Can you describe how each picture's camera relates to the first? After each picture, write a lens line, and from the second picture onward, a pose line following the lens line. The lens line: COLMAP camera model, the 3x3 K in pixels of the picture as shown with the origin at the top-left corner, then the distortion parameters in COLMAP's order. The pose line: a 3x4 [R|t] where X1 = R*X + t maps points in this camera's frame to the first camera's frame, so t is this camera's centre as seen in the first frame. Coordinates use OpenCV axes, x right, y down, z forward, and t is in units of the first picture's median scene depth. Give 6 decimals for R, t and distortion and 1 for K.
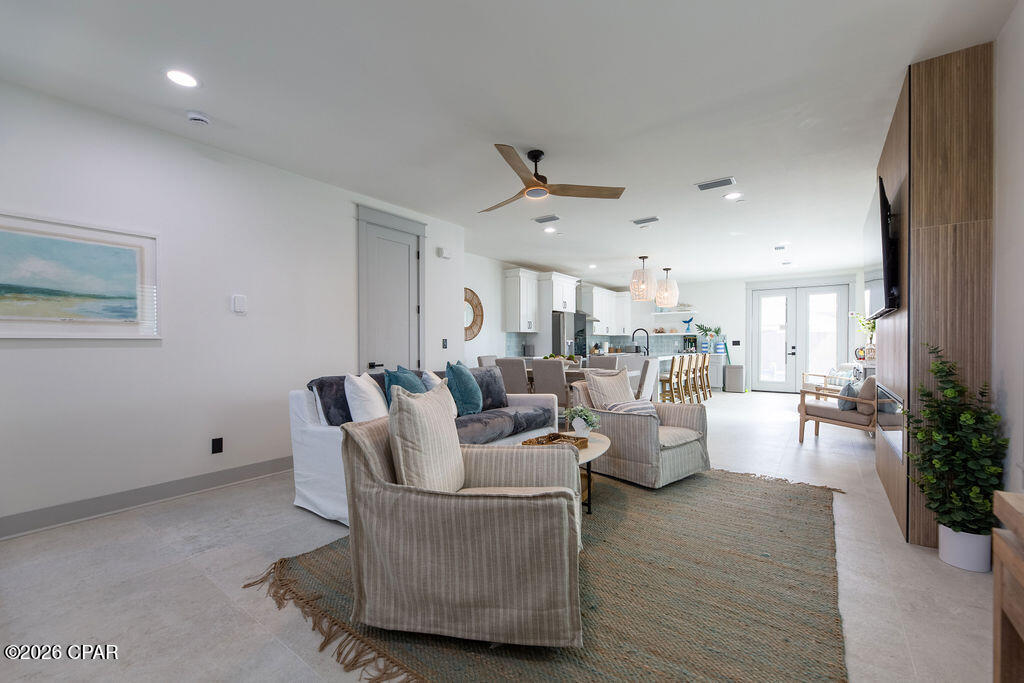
lens RADIAL K [[422.5, 0, 515.6], [0, 422.5, 349.1], [0, 0, 1]] dist [0.001419, 0.000201]
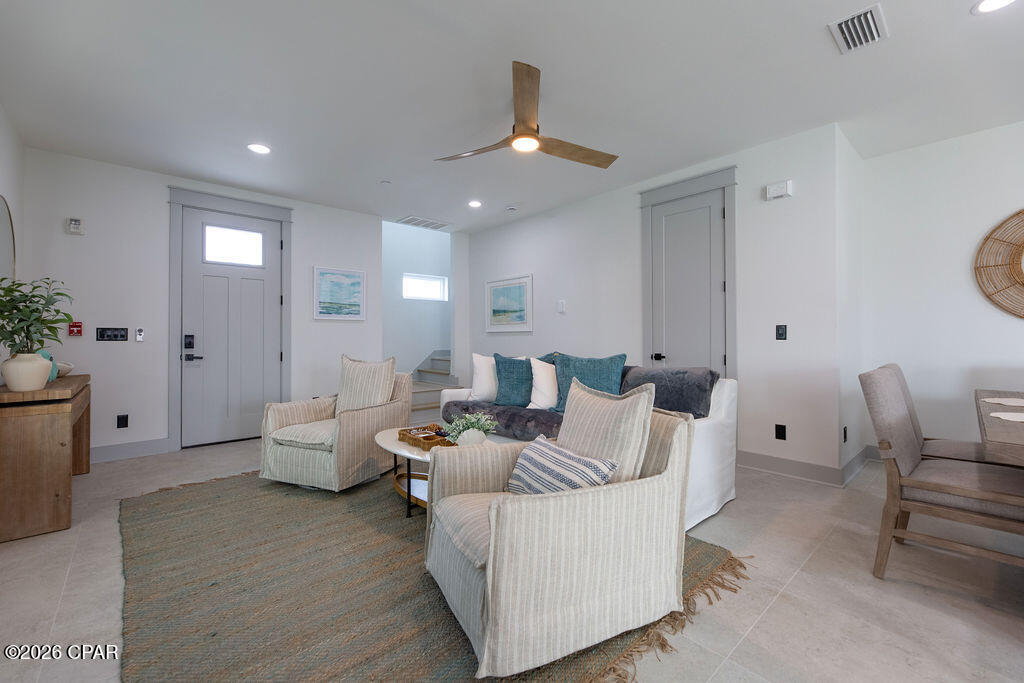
lens RADIAL K [[424.6, 0, 509.5], [0, 424.6, 335.5], [0, 0, 1]] dist [-0.000110, 0.000006]
pose [[-0.207401, 0.005672, -0.978240, 0.745392], [-0.004207, 0.999969, 0.006690, -0.013935], [0.978247, 0.005503, -0.207370, 1.005887]]
